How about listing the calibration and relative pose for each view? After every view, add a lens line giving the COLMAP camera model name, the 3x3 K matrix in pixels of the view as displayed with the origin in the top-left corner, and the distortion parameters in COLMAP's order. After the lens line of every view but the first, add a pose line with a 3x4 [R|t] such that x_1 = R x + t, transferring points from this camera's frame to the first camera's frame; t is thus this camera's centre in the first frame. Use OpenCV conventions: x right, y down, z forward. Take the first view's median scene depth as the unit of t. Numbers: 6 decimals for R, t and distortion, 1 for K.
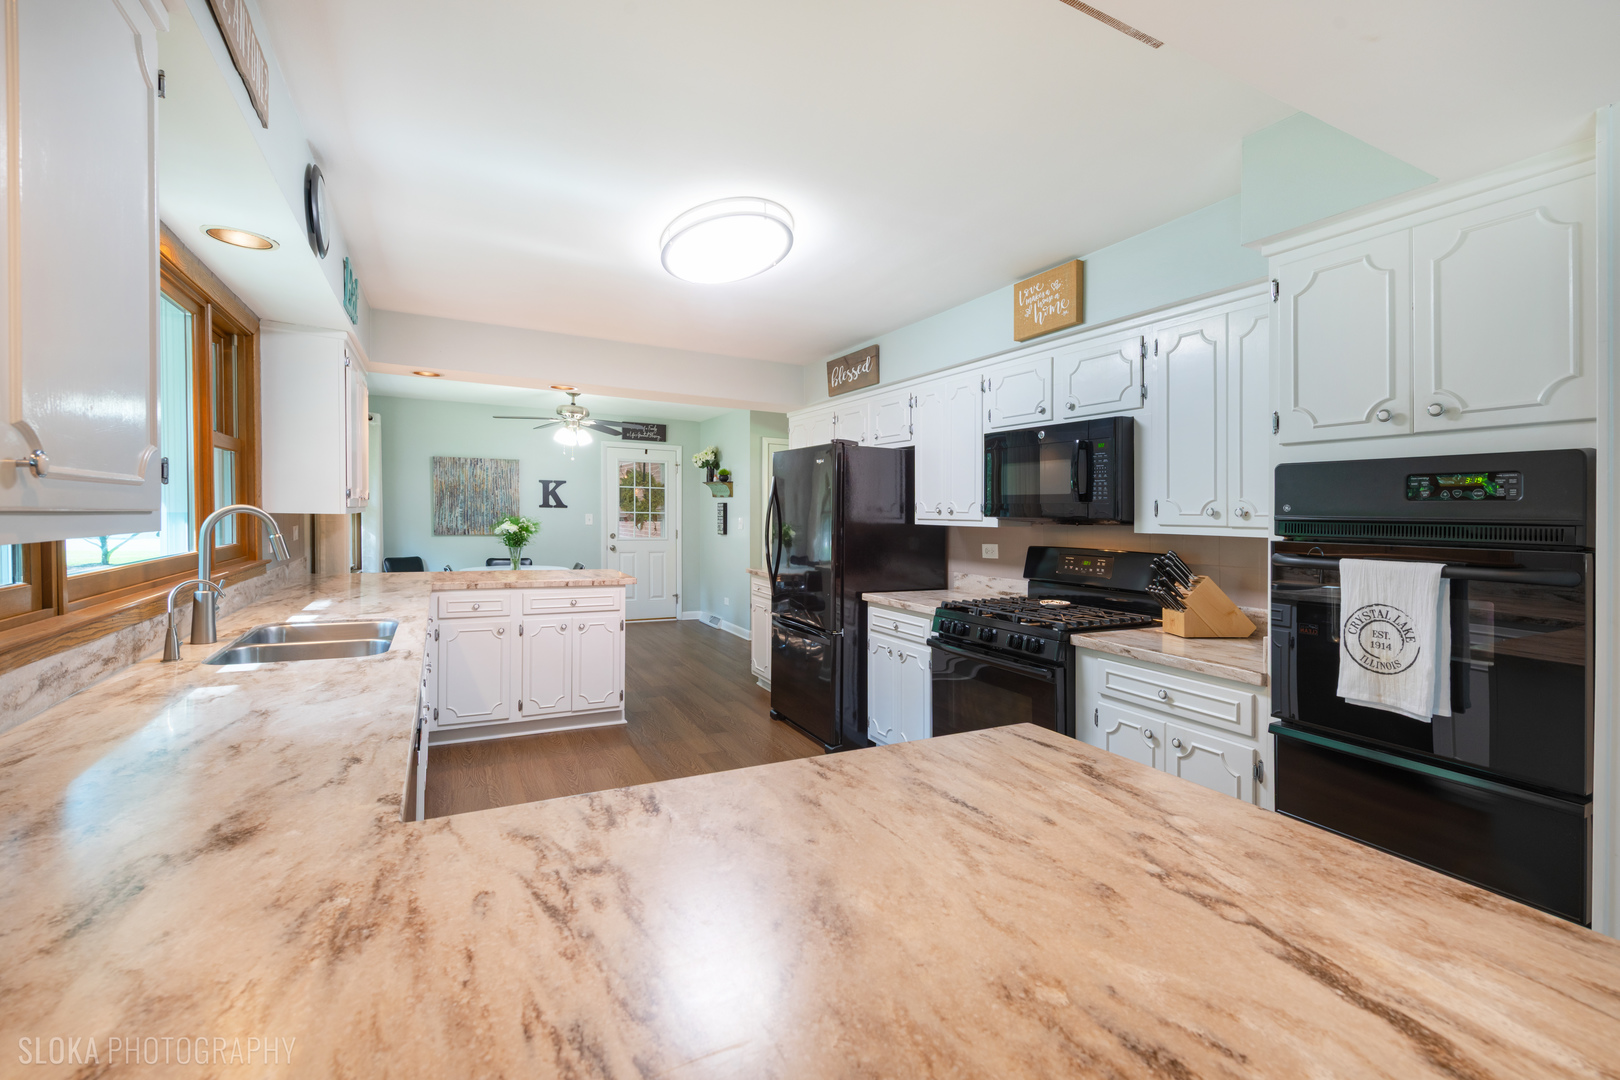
lens RADIAL K [[711.6, 0, 813.0], [0, 711.6, 518.4], [0, 0, 1]] dist [0.001882, -0.000761]
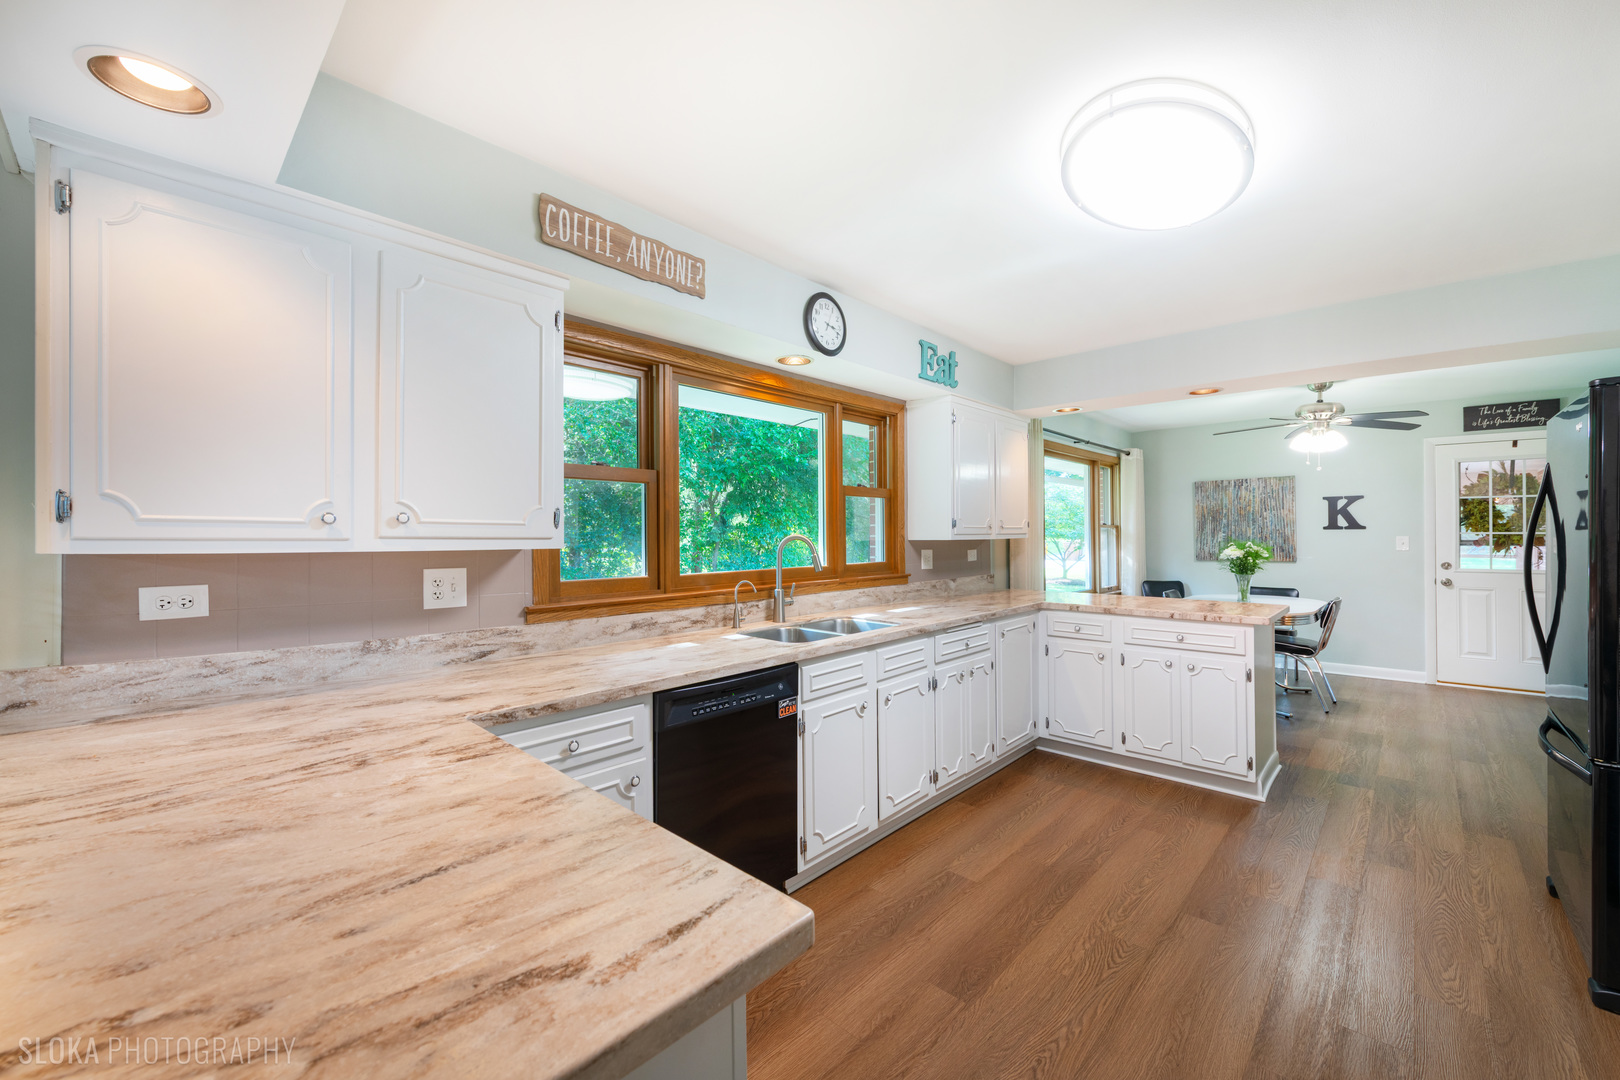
lens RADIAL K [[644.7, 0, 779.9], [0, 644.7, 539.9], [0, 0, 1]] dist [0.000818, 0.001351]
pose [[0.316603, -0.009692, -0.948509, 0.165743], [0.003453, 0.999953, -0.009065, 0.001953], [0.948552, -0.000405, 0.316622, 0.178301]]
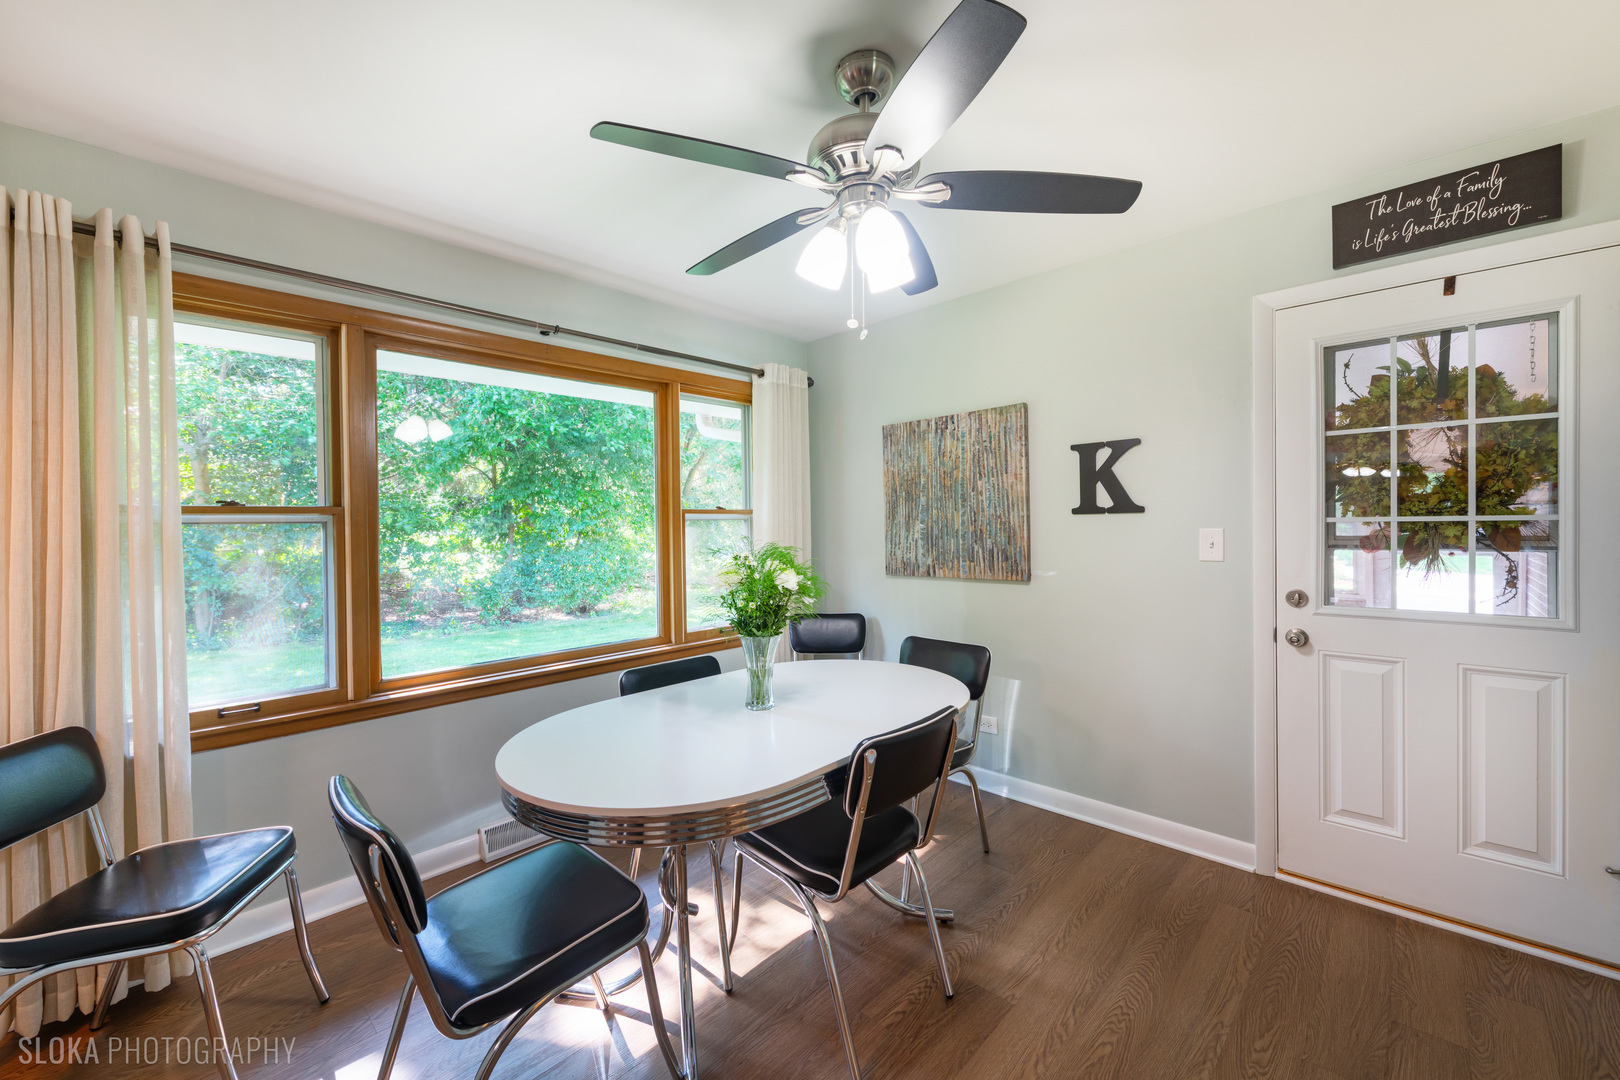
lens RADIAL K [[644.7, 0, 811.5], [0, 644.7, 537.9], [0, 0, 1]] dist [0.000818, 0.001351]
pose [[0.355568, 0.000600, -0.934650, -0.122425], [0.020650, 0.999751, 0.008497, -0.010214], [0.934422, -0.022322, 0.355467, 0.893068]]
